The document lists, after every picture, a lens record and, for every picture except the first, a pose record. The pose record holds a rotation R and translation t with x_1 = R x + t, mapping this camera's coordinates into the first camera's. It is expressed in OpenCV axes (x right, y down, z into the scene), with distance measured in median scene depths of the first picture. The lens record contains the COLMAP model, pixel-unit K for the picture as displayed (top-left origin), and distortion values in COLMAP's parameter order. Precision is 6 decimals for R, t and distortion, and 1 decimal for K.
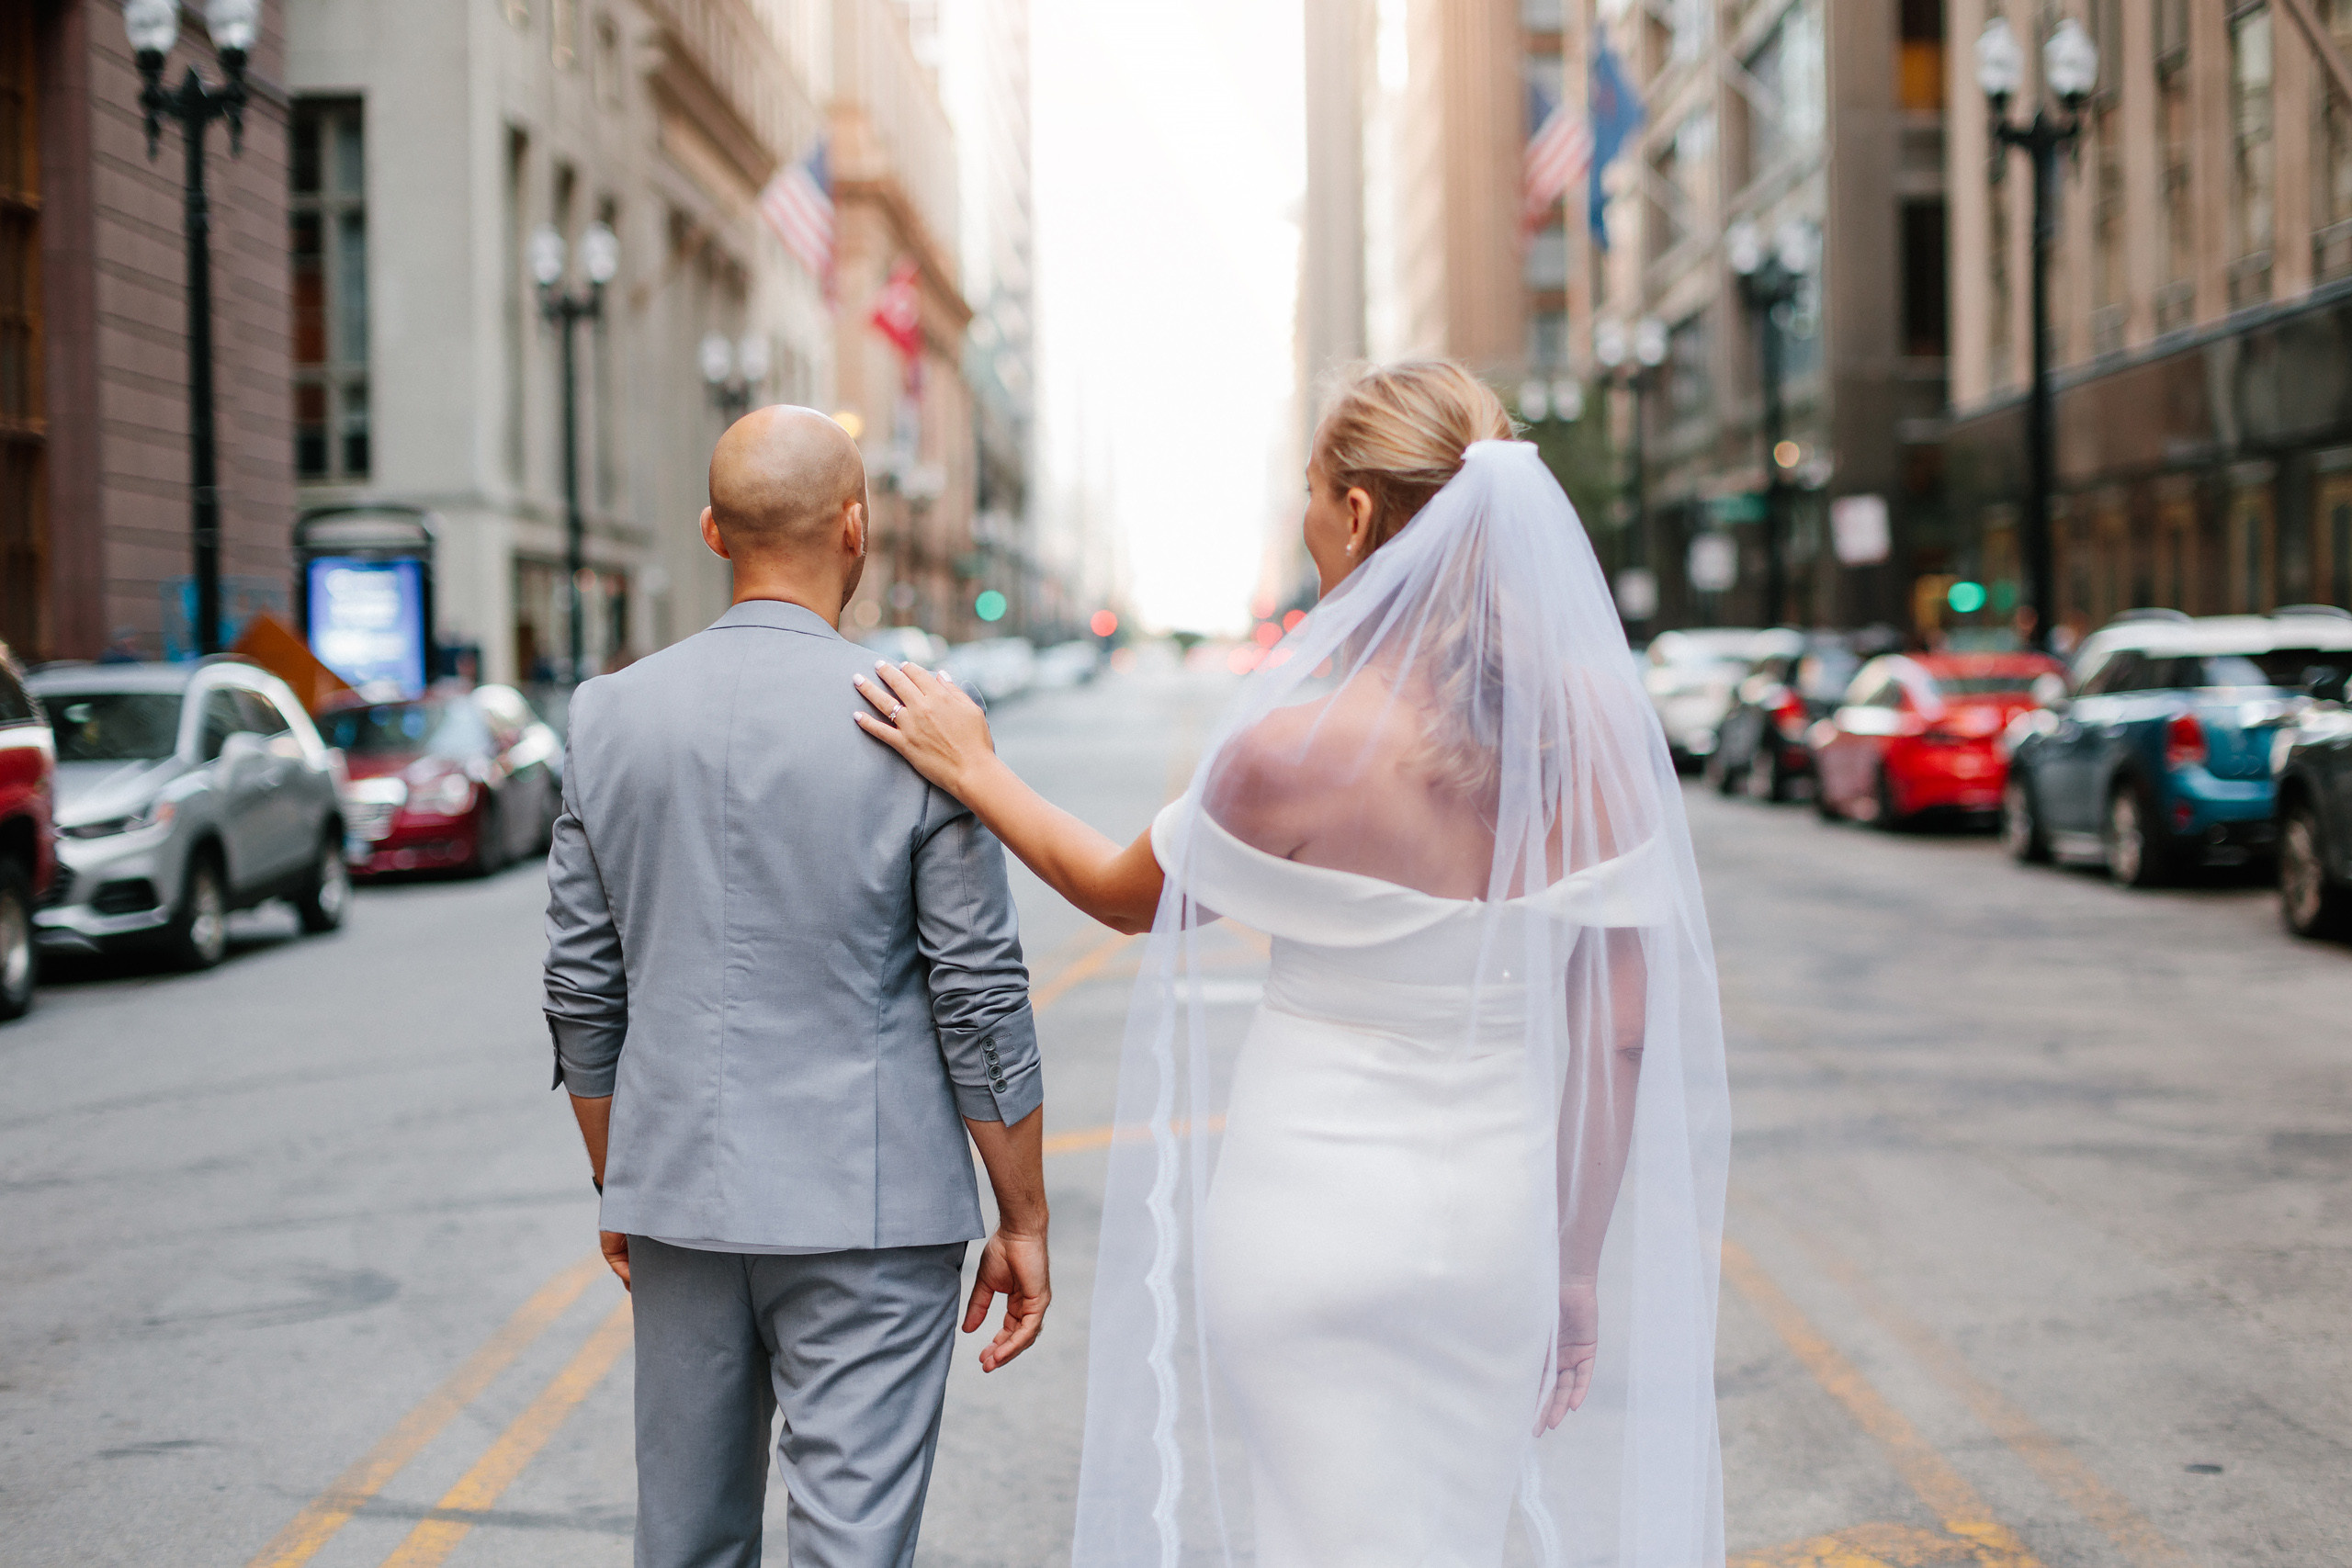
lens RADIAL K [[3506.2, 0, 1207.1], [0, 3506.2, 779.4], [0, 0, 1]] dist [-0.124850, 0.094745]
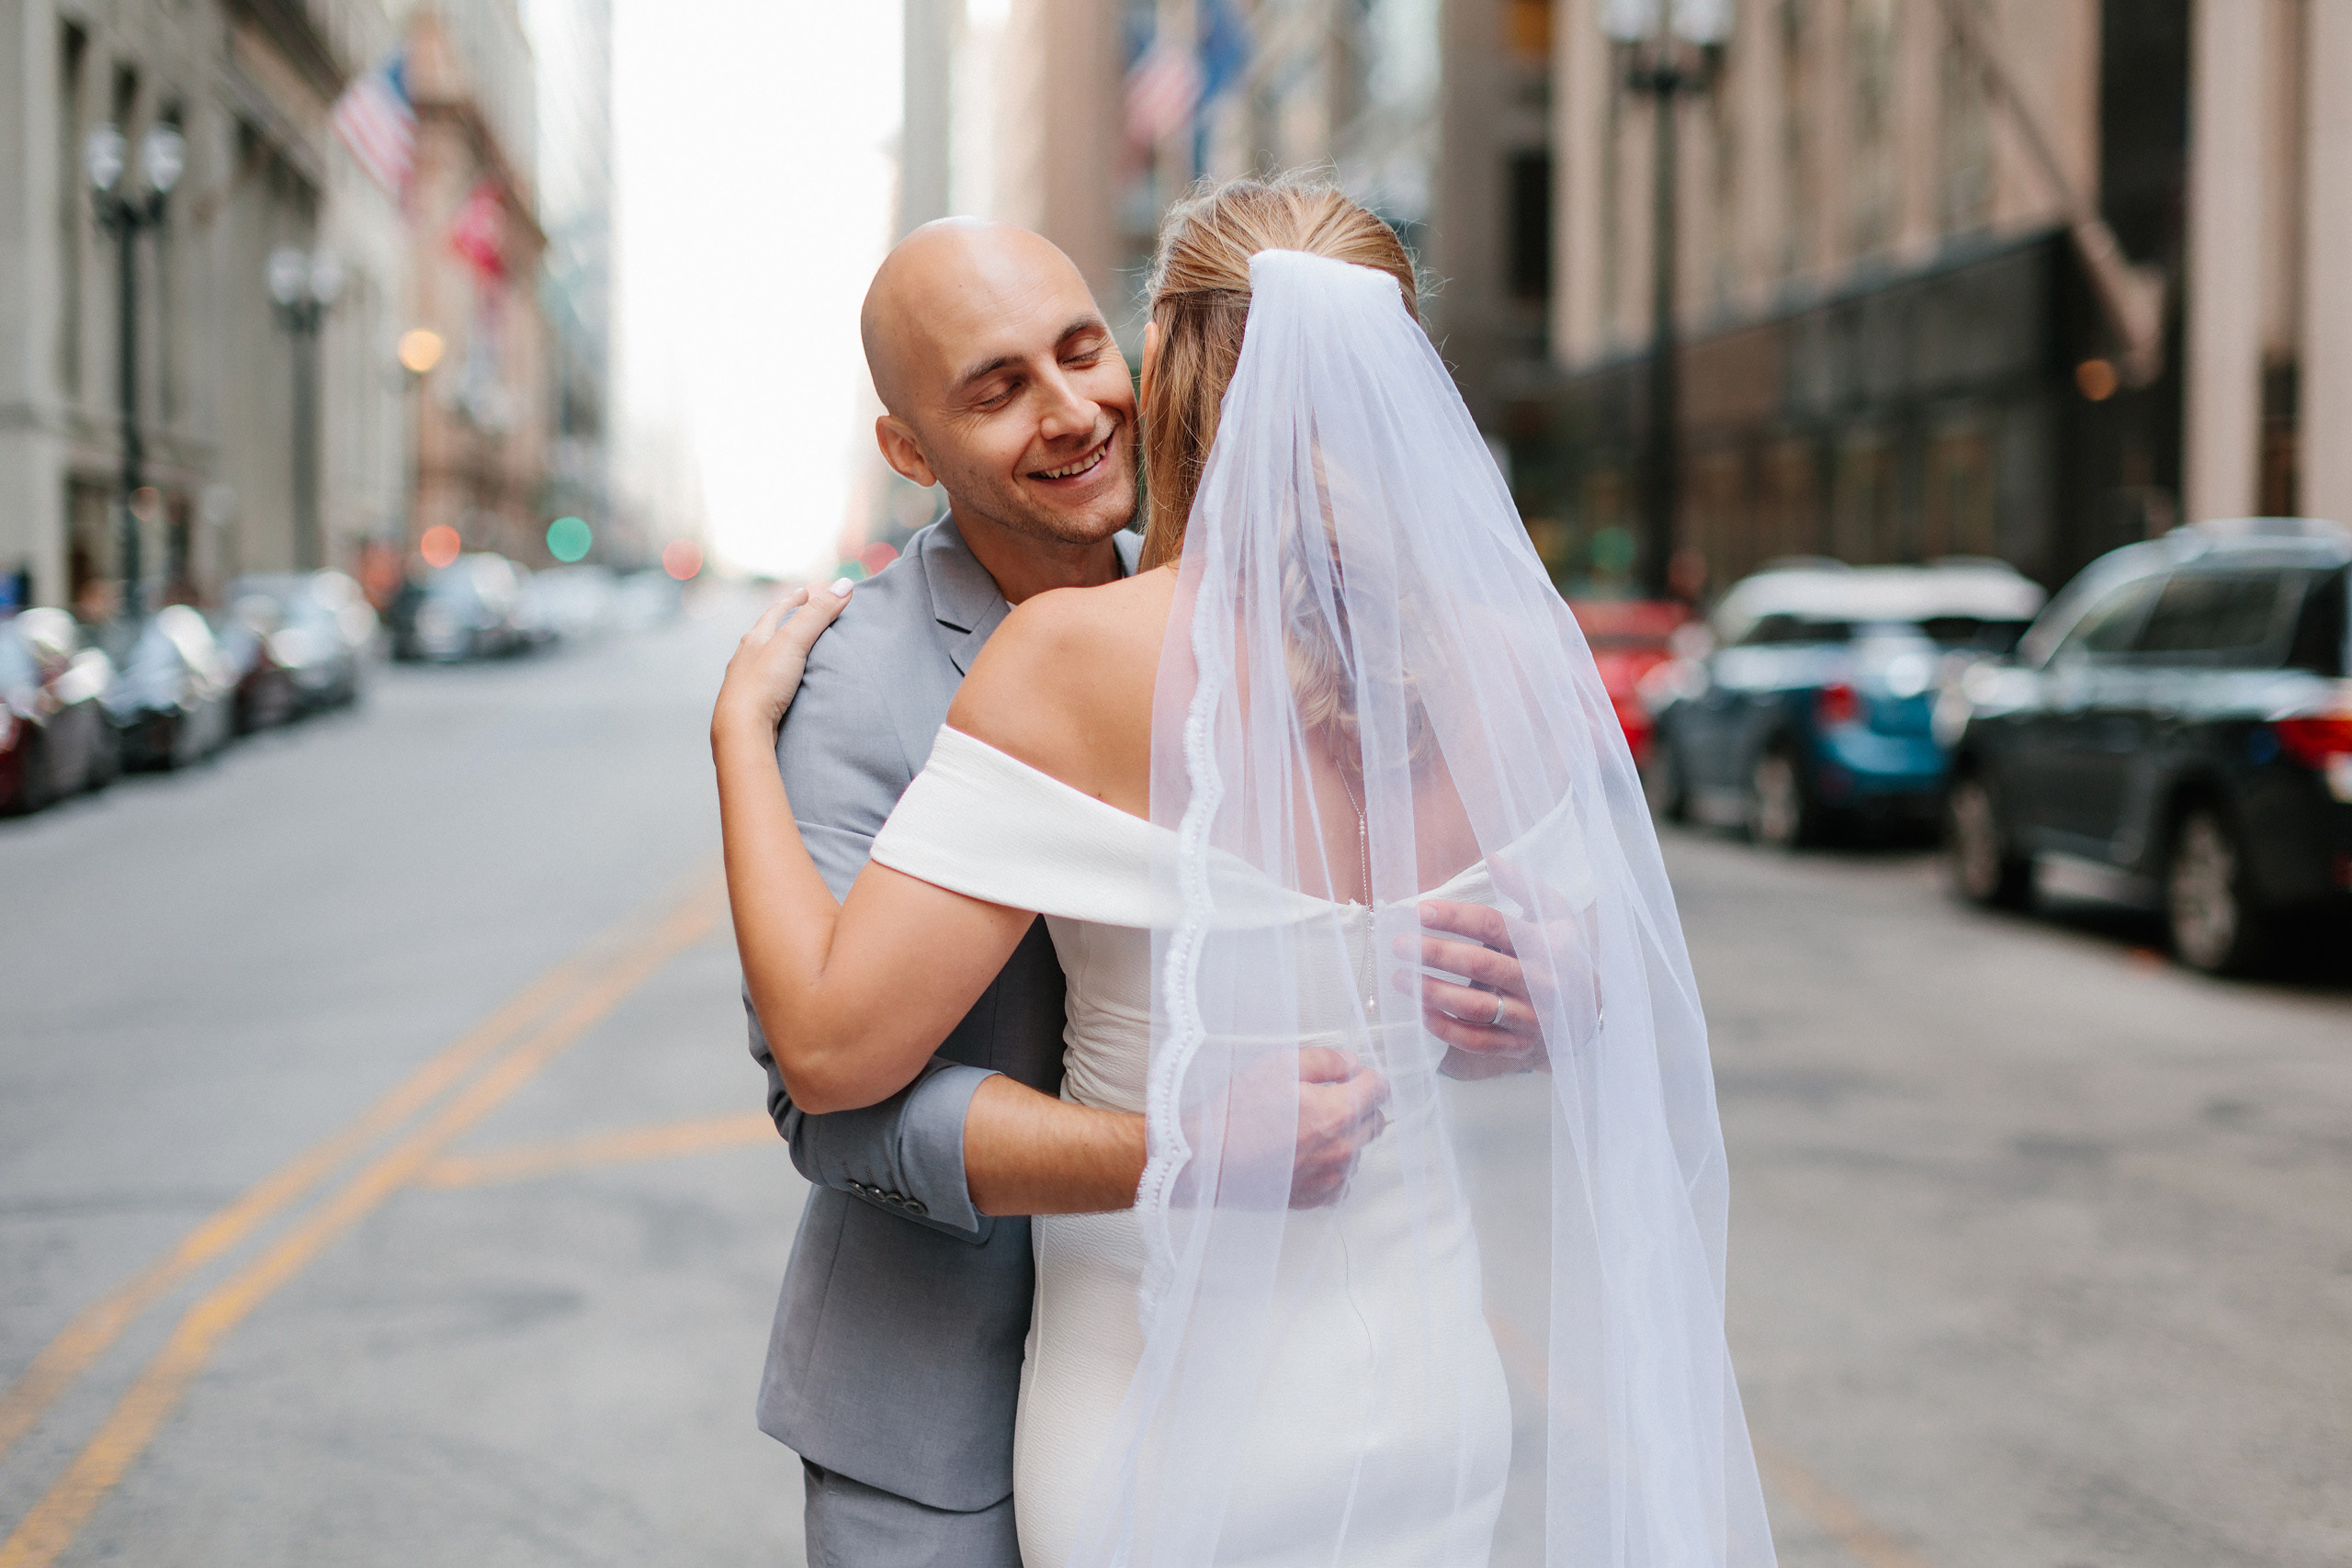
lens RADIAL K [[3506.2, 0, 1207.1], [0, 3506.2, 779.4], [0, 0, 1]] dist [-0.124850, 0.094745]
pose [[0.992420, 0.015176, 0.121948, -0.002528], [-0.017146, 0.999739, 0.015125, -0.000397], [-0.121687, -0.017101, 0.992421, 0.016110]]
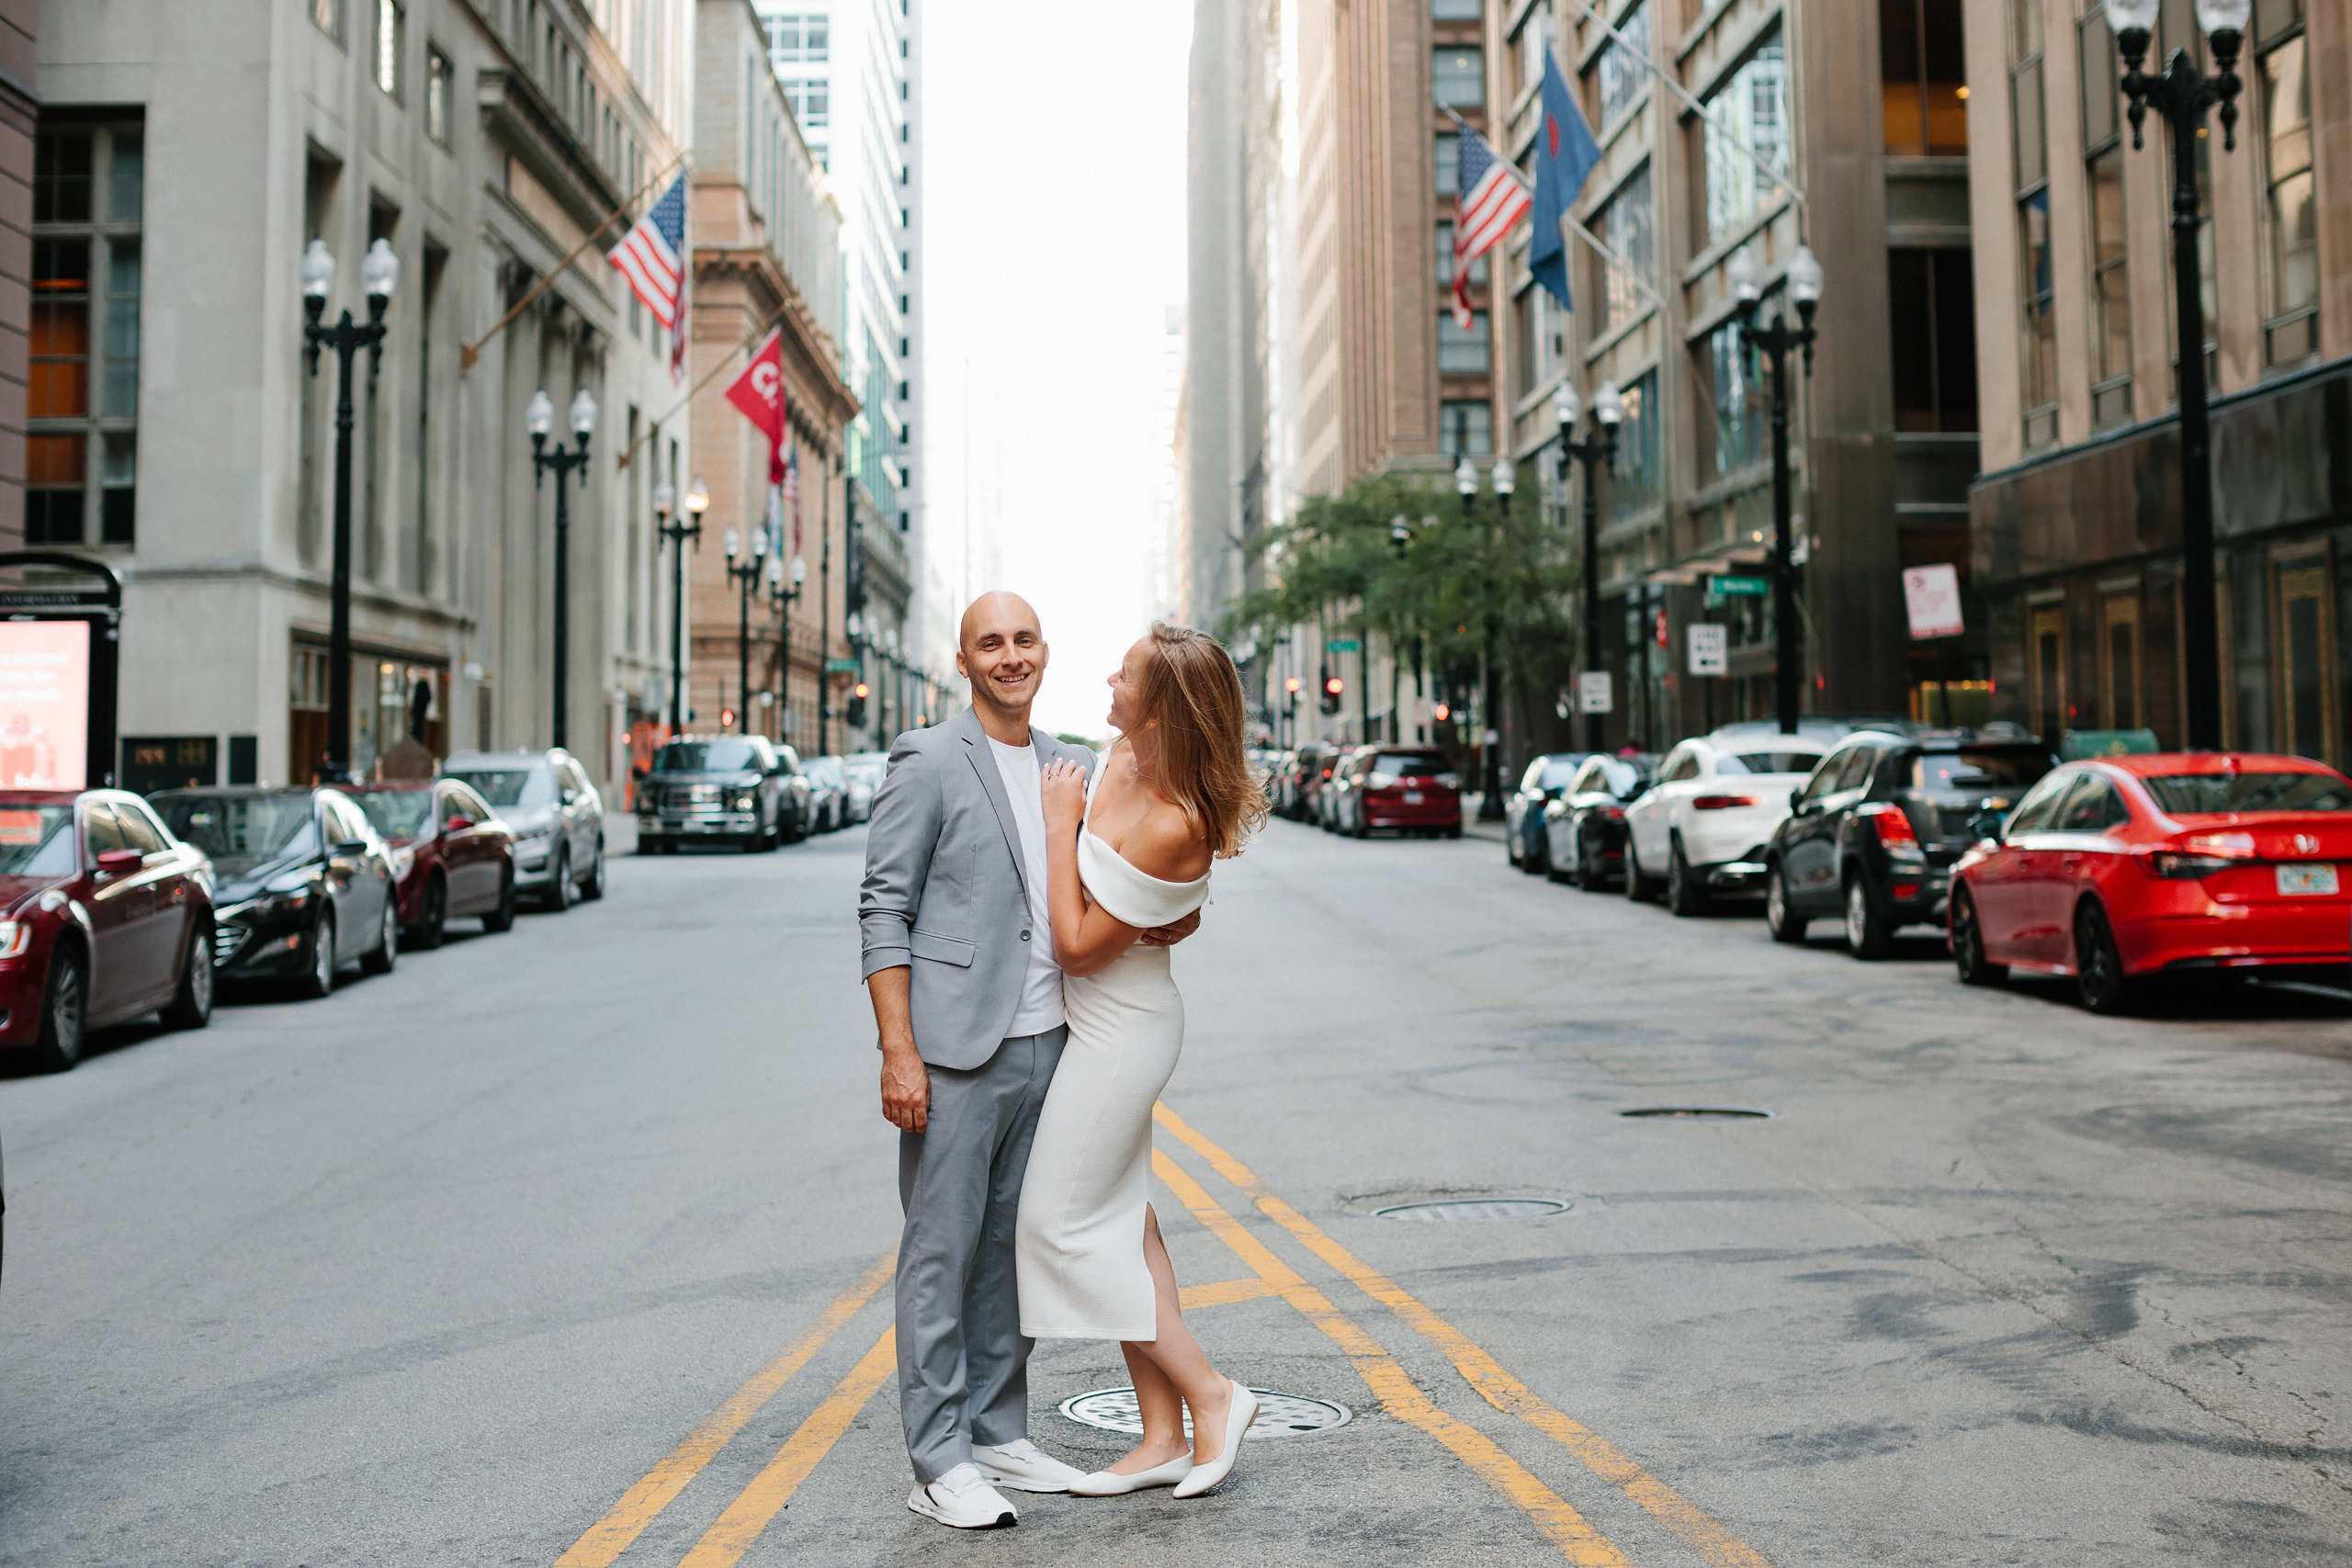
lens RADIAL K [[3316.8, 0, 1210.0], [0, 3316.8, 793.4], [0, 0, 1]] dist [-0.131771, 0.071746]
pose [[0.999243, 0.009094, 0.037813, -0.002774], [-0.008017, 0.999560, -0.028545, -0.002353], [-0.038056, 0.028220, 0.998877, 0.120051]]
